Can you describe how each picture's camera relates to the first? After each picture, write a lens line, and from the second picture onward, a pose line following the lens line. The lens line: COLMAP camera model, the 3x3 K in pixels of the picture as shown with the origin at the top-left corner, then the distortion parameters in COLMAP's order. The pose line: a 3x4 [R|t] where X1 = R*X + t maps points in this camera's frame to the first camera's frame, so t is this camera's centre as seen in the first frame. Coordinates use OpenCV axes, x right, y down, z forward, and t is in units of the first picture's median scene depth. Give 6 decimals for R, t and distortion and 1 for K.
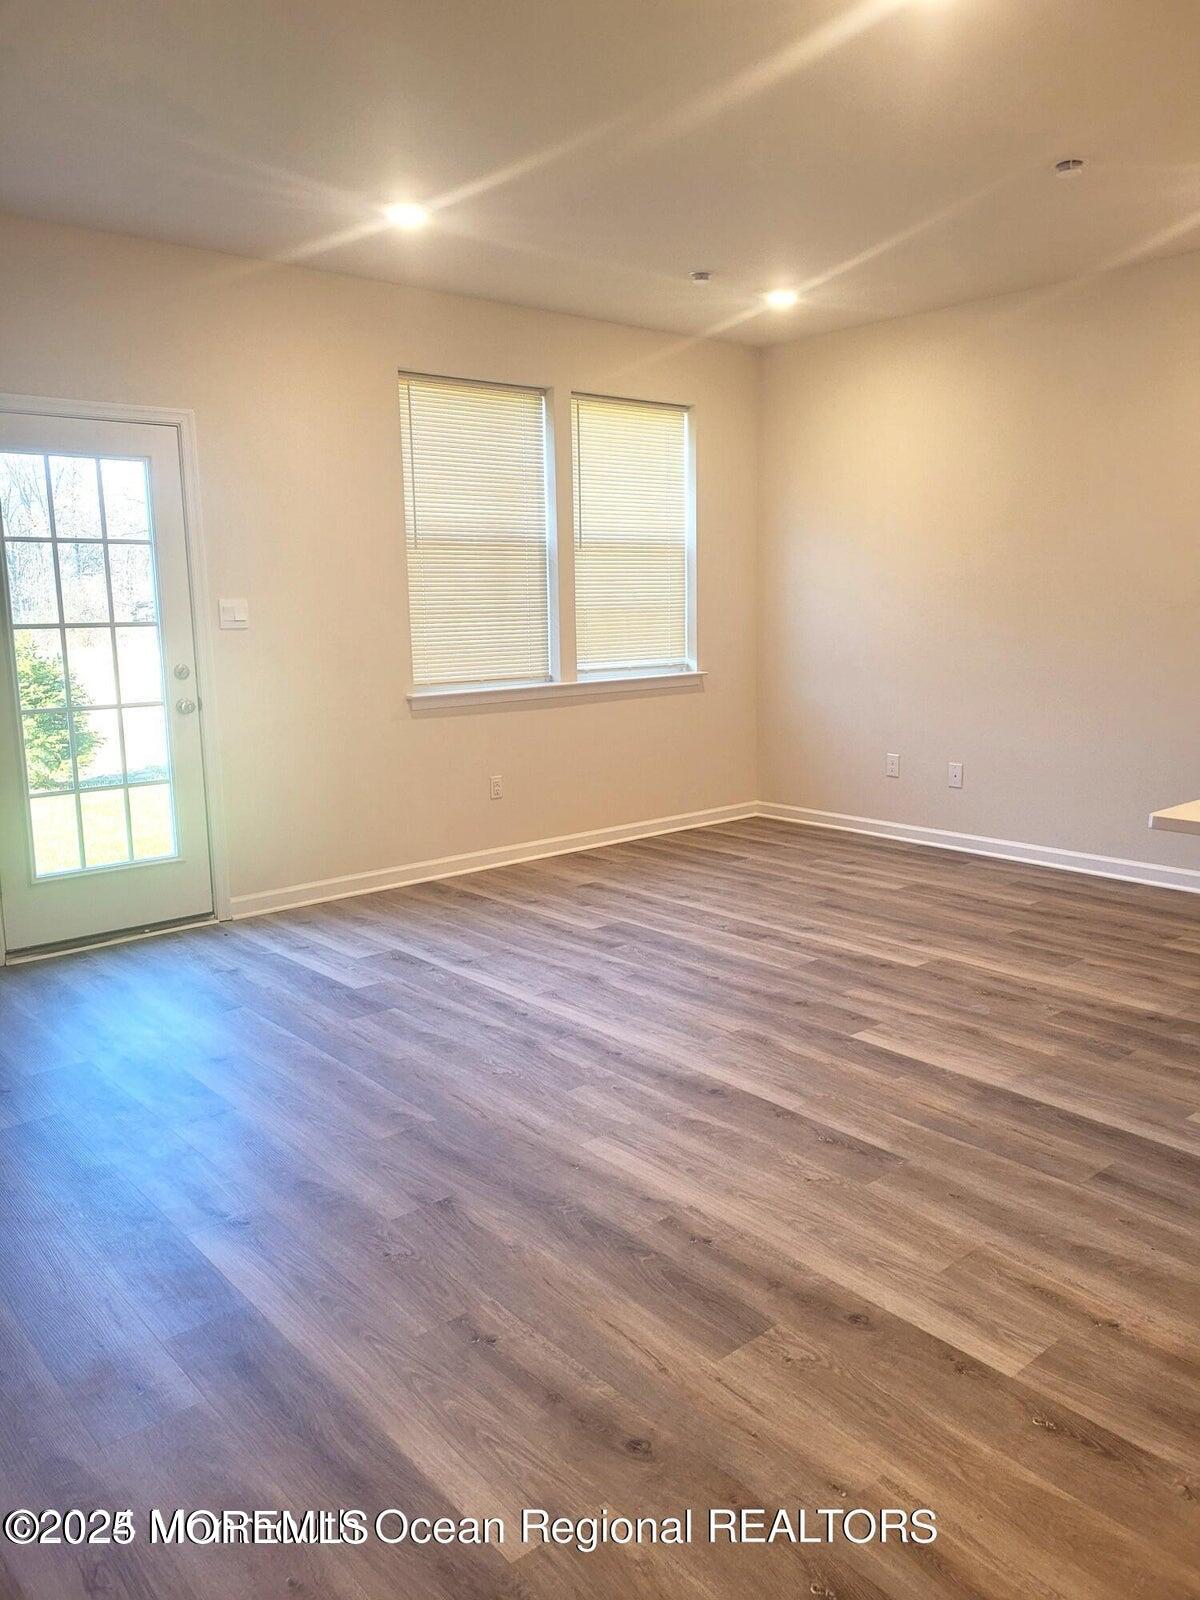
lens RADIAL K [[1175.9, 0, 613.2], [0, 1175.9, 793.4], [0, 0, 1]] dist [0.063795, -0.043704]
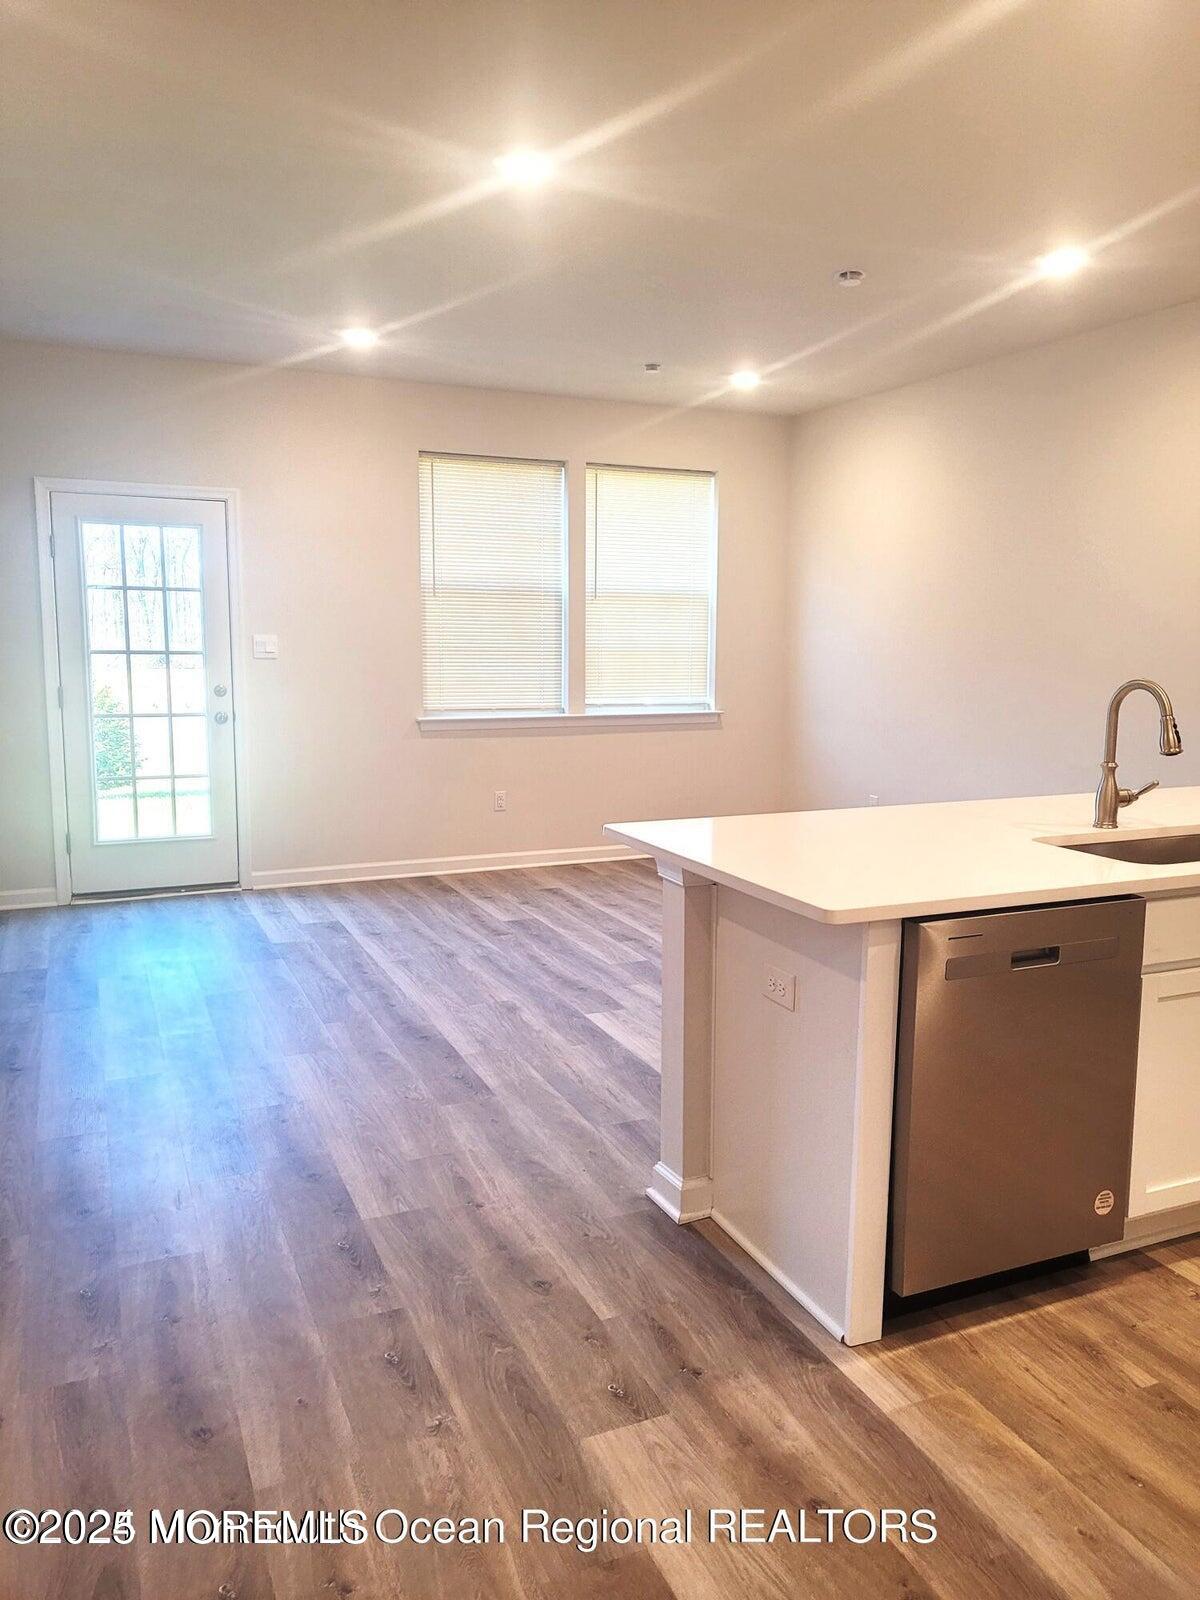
lens RADIAL K [[1175.9, 0, 613.2], [0, 1175.9, 793.4], [0, 0, 1]] dist [0.063795, -0.043704]
pose [[0.956907, 0.062503, -0.283588, 0.421943], [-0.071368, 0.997228, -0.021025, 0.004937], [0.281488, 0.040358, 0.958716, -0.104538]]
